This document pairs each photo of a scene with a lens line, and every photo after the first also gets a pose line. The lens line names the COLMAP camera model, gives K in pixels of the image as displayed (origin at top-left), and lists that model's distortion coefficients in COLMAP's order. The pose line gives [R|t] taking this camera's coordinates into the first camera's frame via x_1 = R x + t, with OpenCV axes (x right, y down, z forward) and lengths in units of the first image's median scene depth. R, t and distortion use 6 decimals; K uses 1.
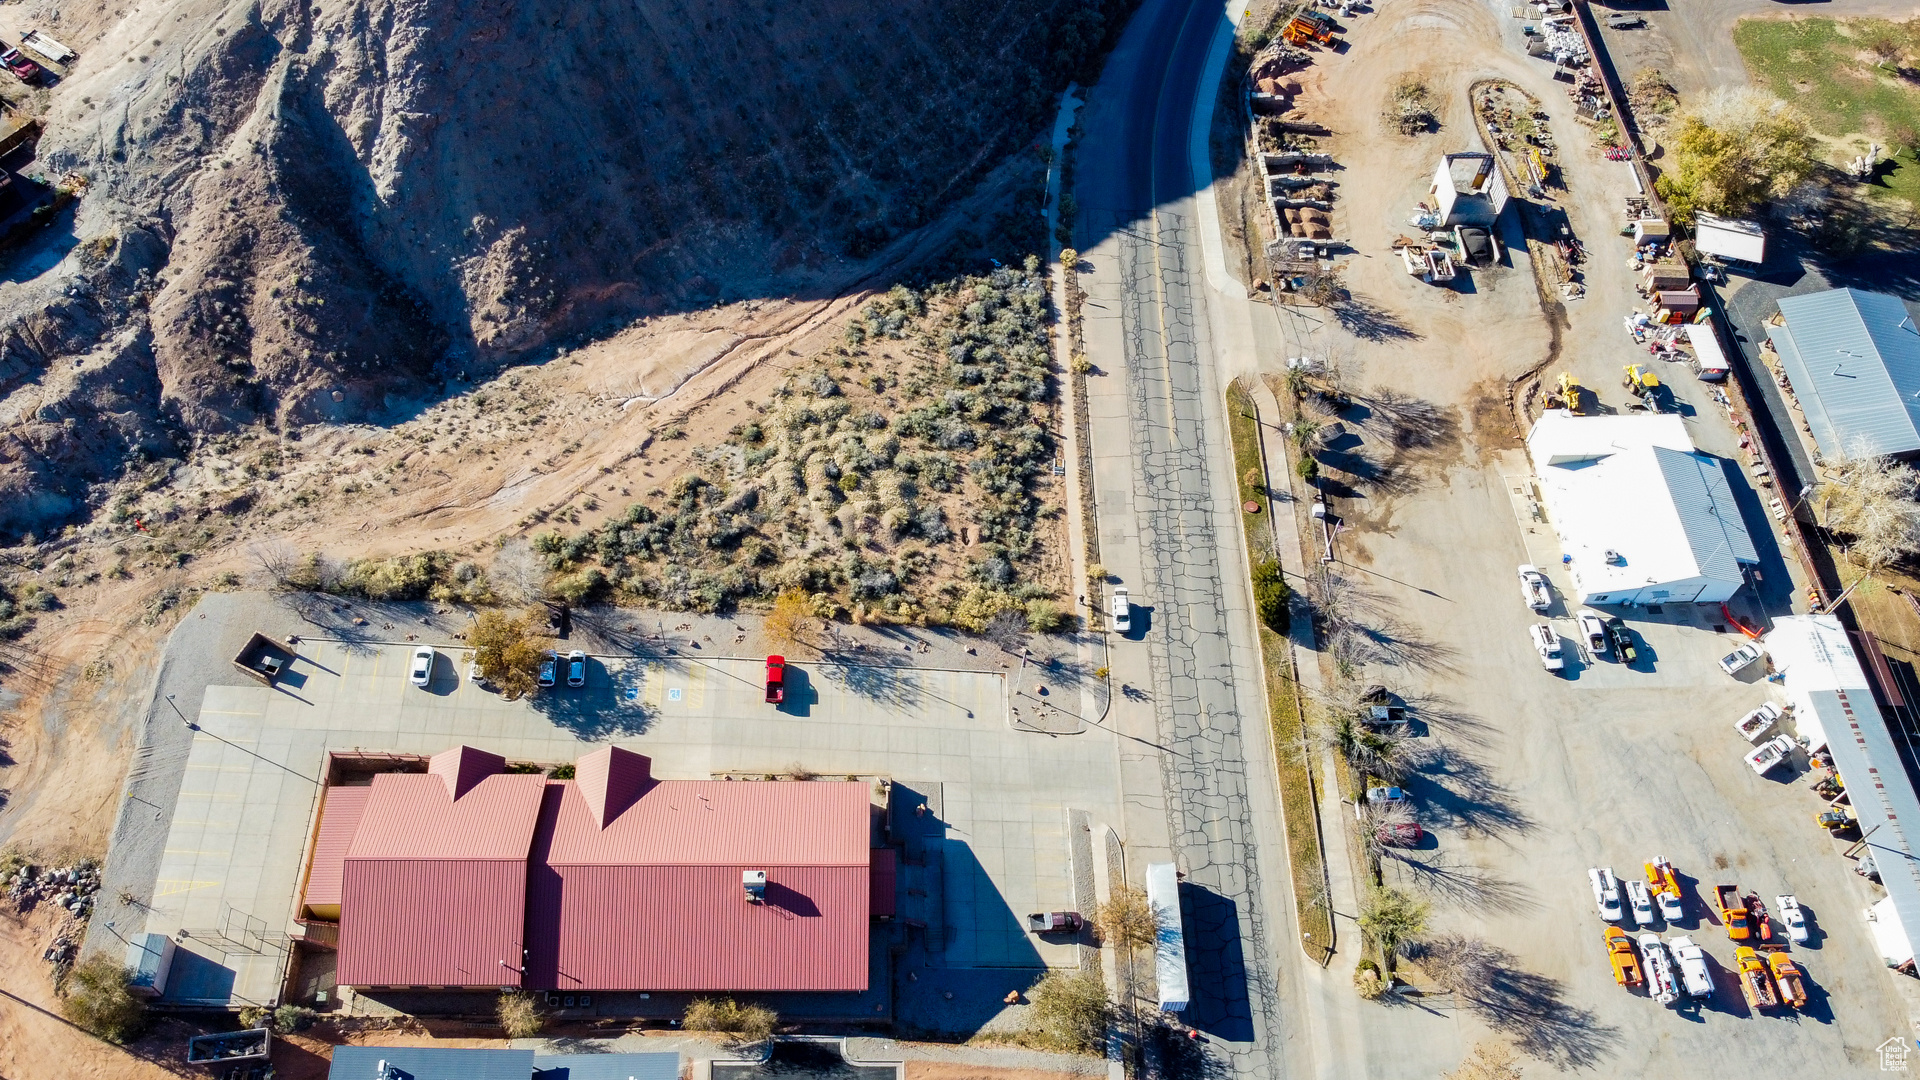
lens RADIAL K [[1633.5, 0, 935.9], [0, 1633.5, 536.1], [0, 0, 1]] dist [0.011320, -0.016453]
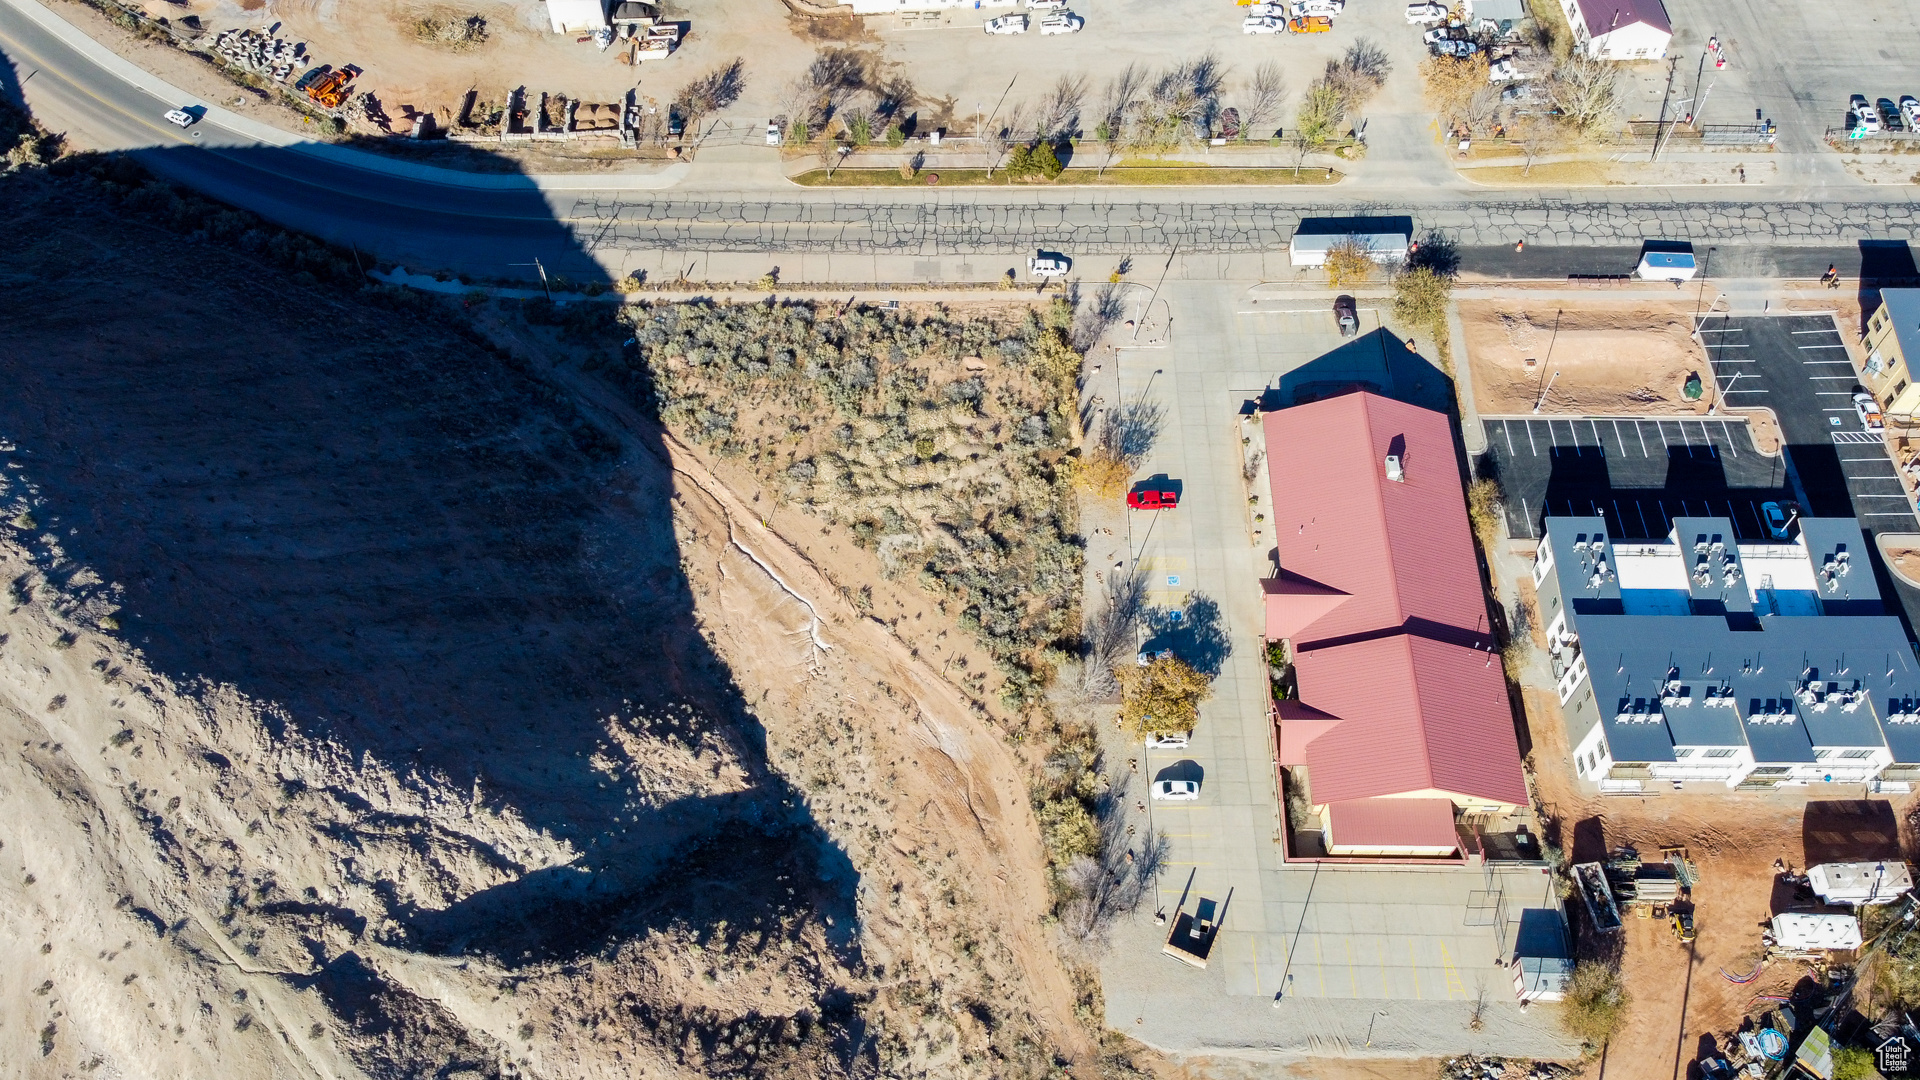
lens RADIAL K [[1553.4, 0, 938.7], [0, 1553.4, 543.5], [0, 0, 1]] dist [0.003550, -0.001668]
pose [[0.026088, -0.868311, 0.495334, -0.578376], [0.841727, 0.286383, 0.457691, -0.447333], [-0.539273, 0.404995, 0.738352, 0.304758]]
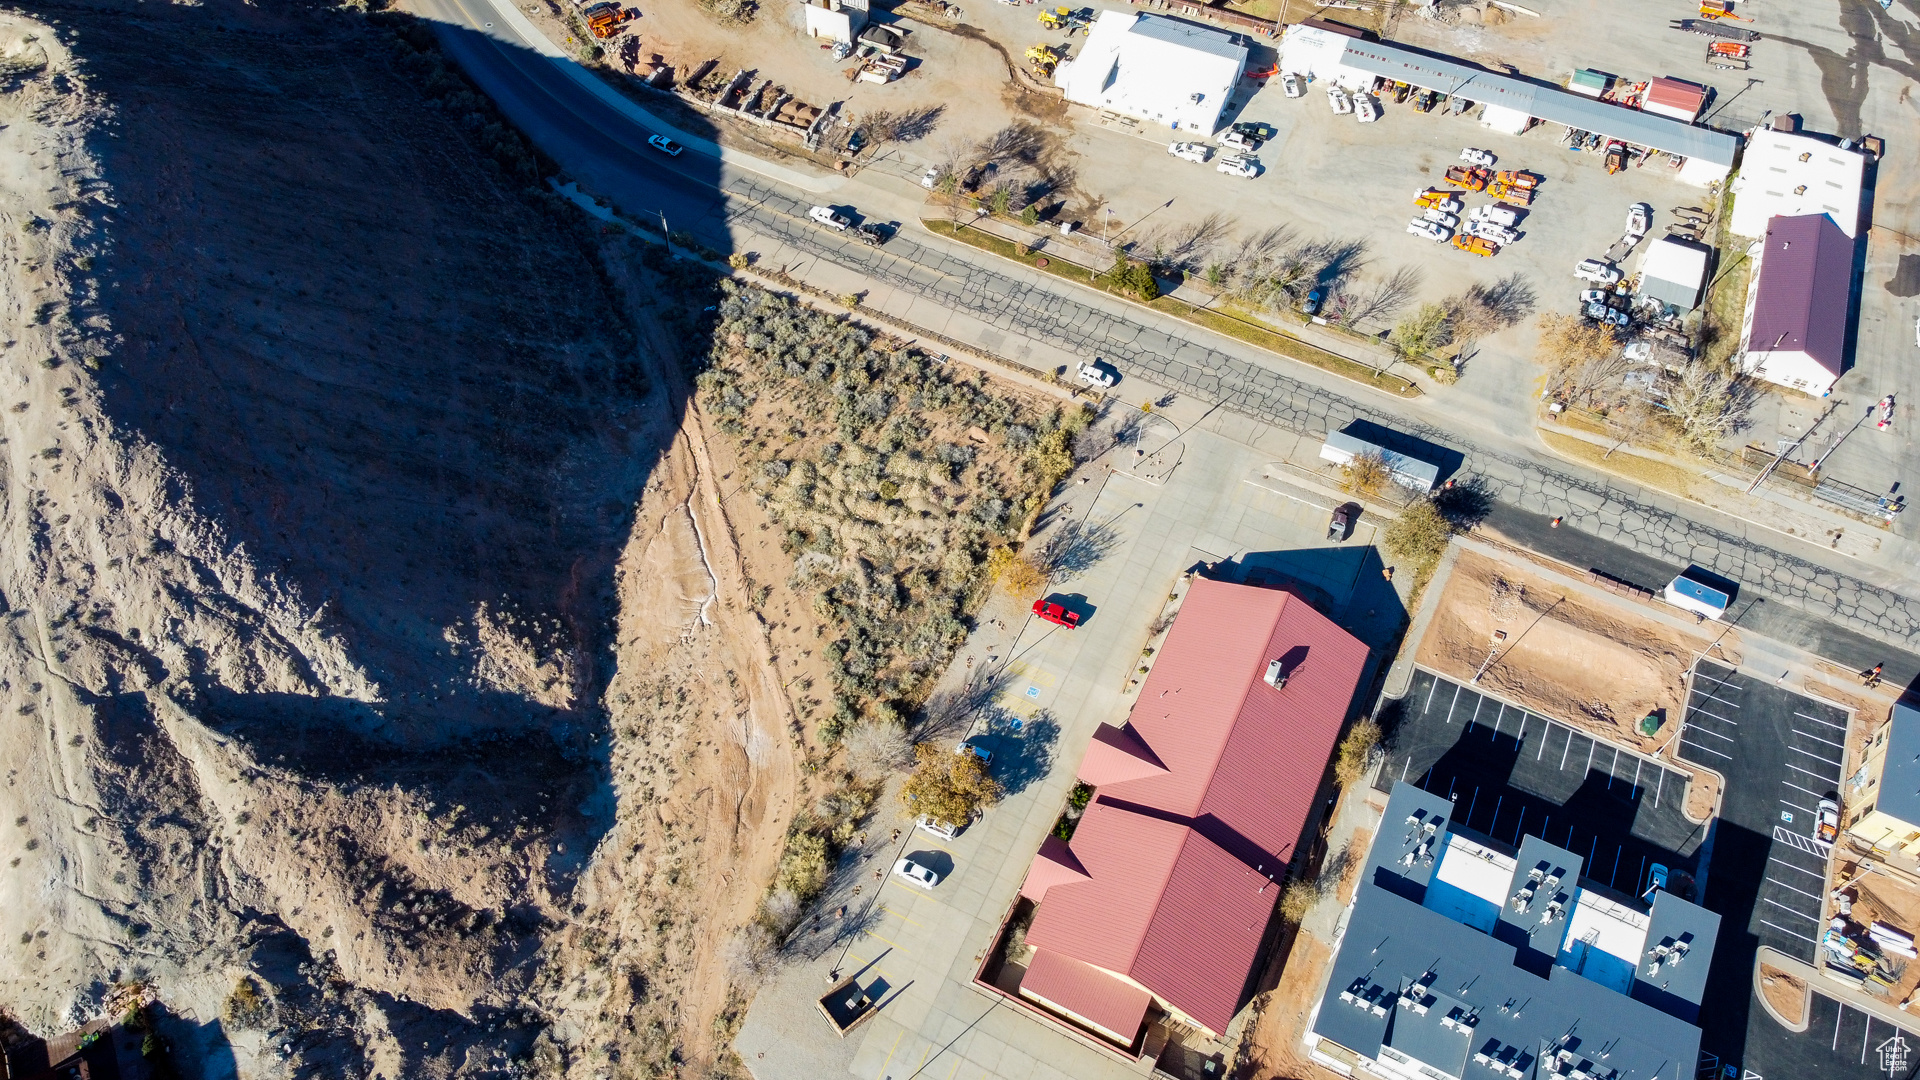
lens RADIAL K [[1451.3, 0, 939.4], [0, 1451.3, 542.2], [0, 0, 1]] dist [0.004352, -0.000190]
pose [[0.453130, -0.765591, 0.456666, -0.499812], [0.752585, 0.603108, 0.264342, -0.238990], [-0.477796, 0.223899, 0.849459, 0.174363]]
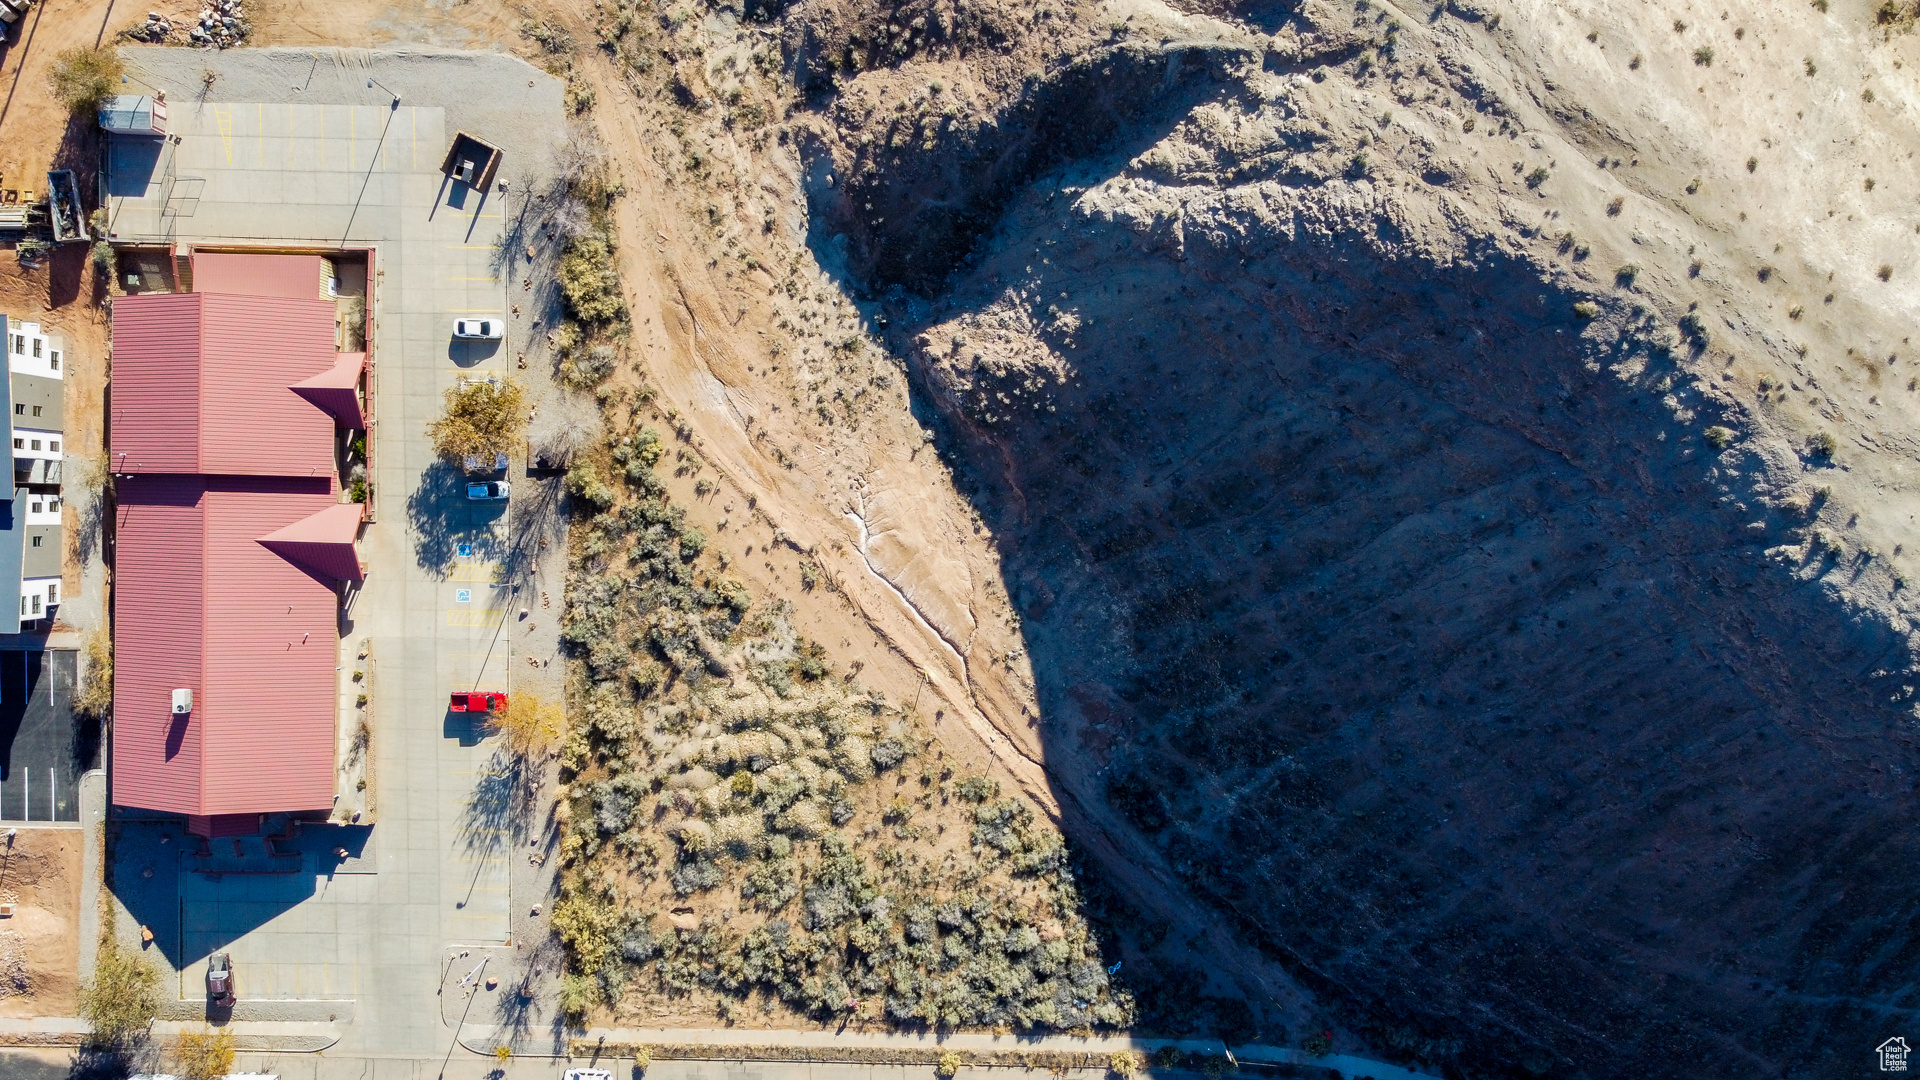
lens RADIAL K [[1496.7, 0, 940.0], [0, 1496.7, 539.6], [0, 0, 1]] dist [-0.001808, -0.000823]
pose [[-0.033936, 0.999011, -0.028718, -0.160329], [-0.835708, -0.012606, 0.549029, -0.543824], [0.548125, 0.042632, 0.835309, 0.394432]]
